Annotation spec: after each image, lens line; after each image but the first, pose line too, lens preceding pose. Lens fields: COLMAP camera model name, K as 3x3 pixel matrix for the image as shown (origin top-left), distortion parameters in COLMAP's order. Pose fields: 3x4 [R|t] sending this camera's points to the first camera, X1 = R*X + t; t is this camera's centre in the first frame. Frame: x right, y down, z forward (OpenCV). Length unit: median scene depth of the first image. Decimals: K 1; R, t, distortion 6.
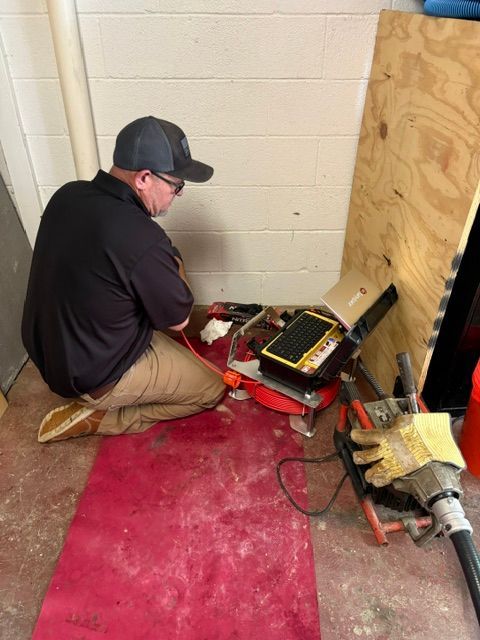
lens RADIAL K [[490.3, 0, 240.1], [0, 490.3, 323.0], [0, 0, 1]] dist [0.032614, -0.048685]
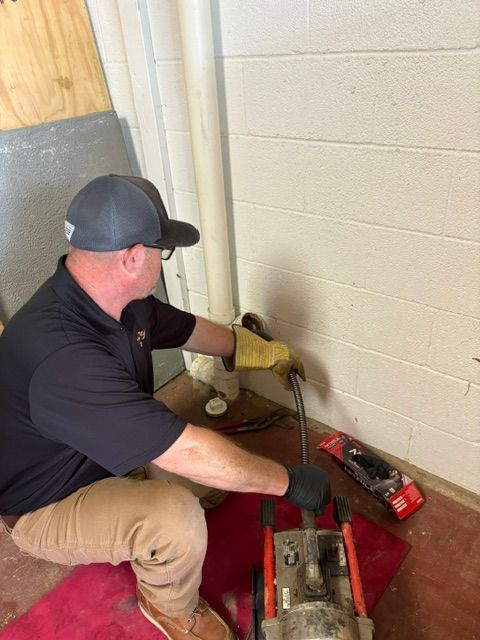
lens RADIAL K [[490.3, 0, 232.9], [0, 490.3, 320.1], [0, 0, 1]] dist [0.032614, -0.048685]
pose [[0.765507, 0.276279, -0.581093, 0.295572], [-0.294161, 0.953487, 0.065819, -0.291519], [0.572249, 0.120550, 0.811171, 0.427015]]
